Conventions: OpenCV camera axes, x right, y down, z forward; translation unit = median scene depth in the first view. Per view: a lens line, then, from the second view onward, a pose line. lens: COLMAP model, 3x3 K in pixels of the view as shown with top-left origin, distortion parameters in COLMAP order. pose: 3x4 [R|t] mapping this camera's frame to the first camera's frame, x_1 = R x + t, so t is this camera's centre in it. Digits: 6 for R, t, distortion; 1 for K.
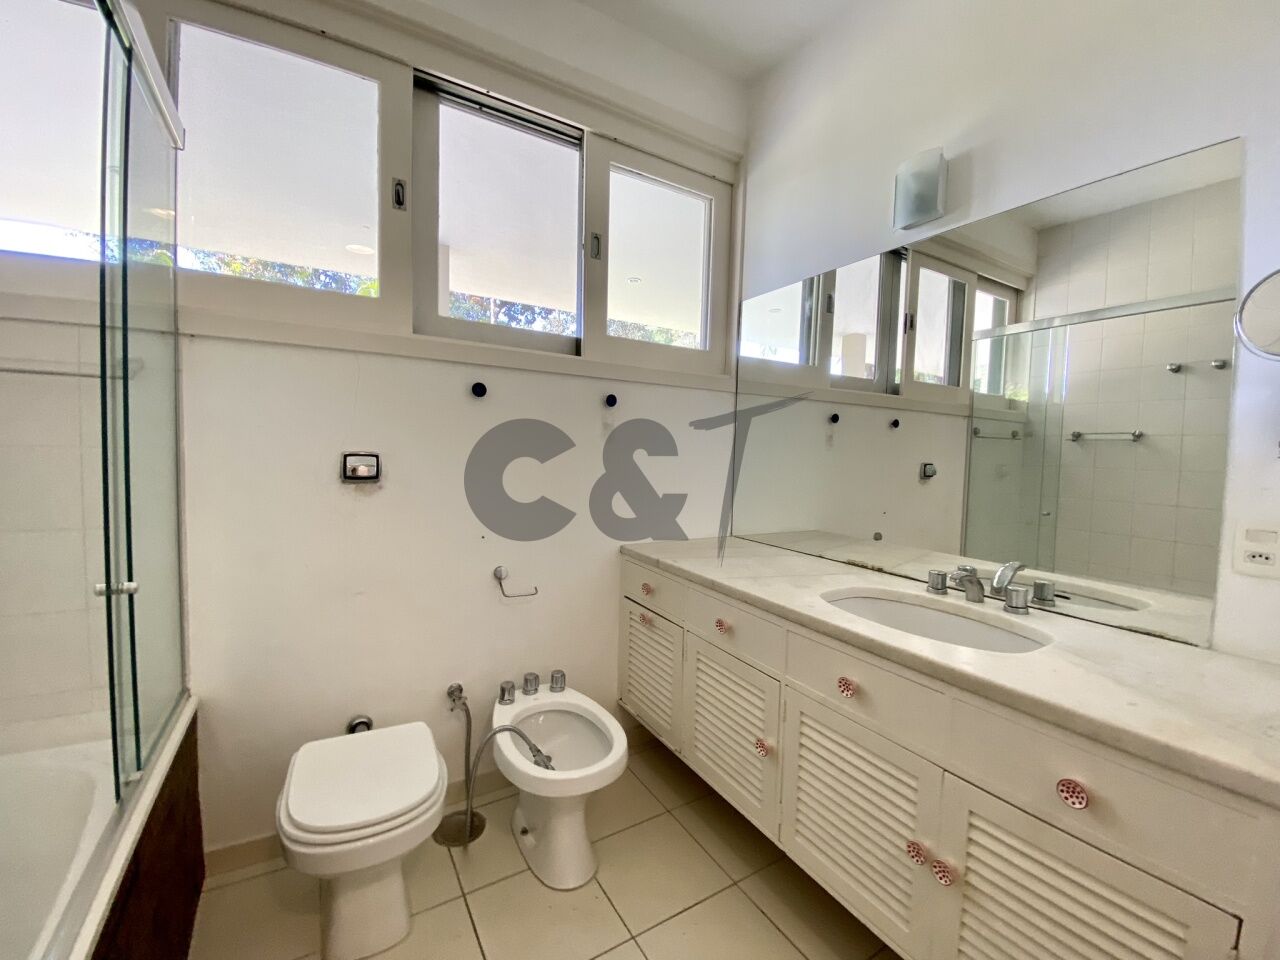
lens RADIAL K [[521.3, 0, 638.6], [0, 521.3, 480.9], [0, 0, 1]] dist [-0.004818, -0.004555]
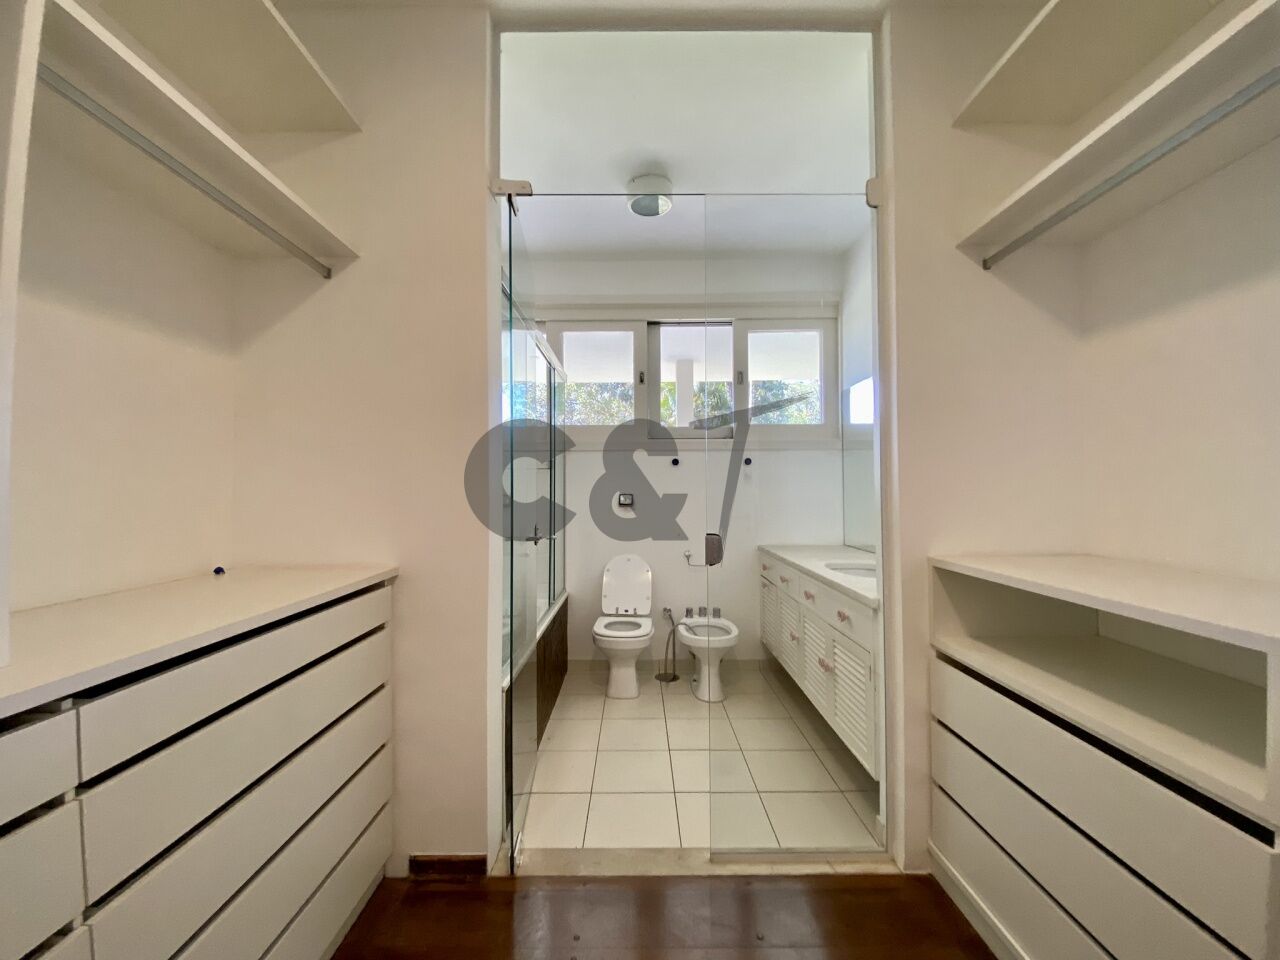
lens RADIAL K [[521.3, 0, 639.1], [0, 521.3, 480.5], [0, 0, 1]] dist [-0.004818, -0.004555]
pose [[0.853994, -0.040670, -0.518690, 0.674149], [-0.003627, 0.996450, -0.084103, 0.076405], [0.520270, 0.073705, 0.850815, -0.880399]]
